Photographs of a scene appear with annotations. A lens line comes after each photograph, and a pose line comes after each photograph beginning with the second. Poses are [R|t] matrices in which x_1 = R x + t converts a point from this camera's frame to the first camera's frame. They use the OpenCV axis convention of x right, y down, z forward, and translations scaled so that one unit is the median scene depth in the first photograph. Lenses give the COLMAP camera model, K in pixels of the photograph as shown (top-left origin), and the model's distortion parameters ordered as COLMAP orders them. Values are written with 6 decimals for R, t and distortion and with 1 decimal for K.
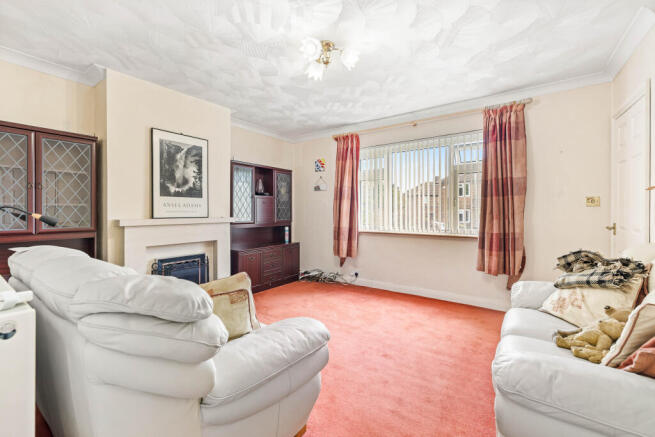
lens RADIAL K [[279.1, 0, 325.5], [0, 279.1, 213.0], [0, 0, 1]] dist [-0.000252, 0.000110]
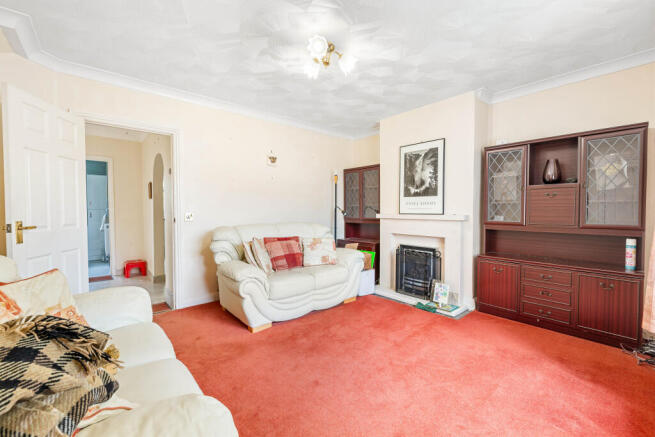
lens RADIAL K [[279.1, 0, 325.6], [0, 279.1, 217.3], [0, 0, 1]] dist [-0.000252, 0.000110]
pose [[-0.217415, 0.035892, -0.975419, 0.704093], [-0.002655, 0.999298, 0.037362, -0.011741], [0.976076, 0.010713, -0.217167, 0.842428]]
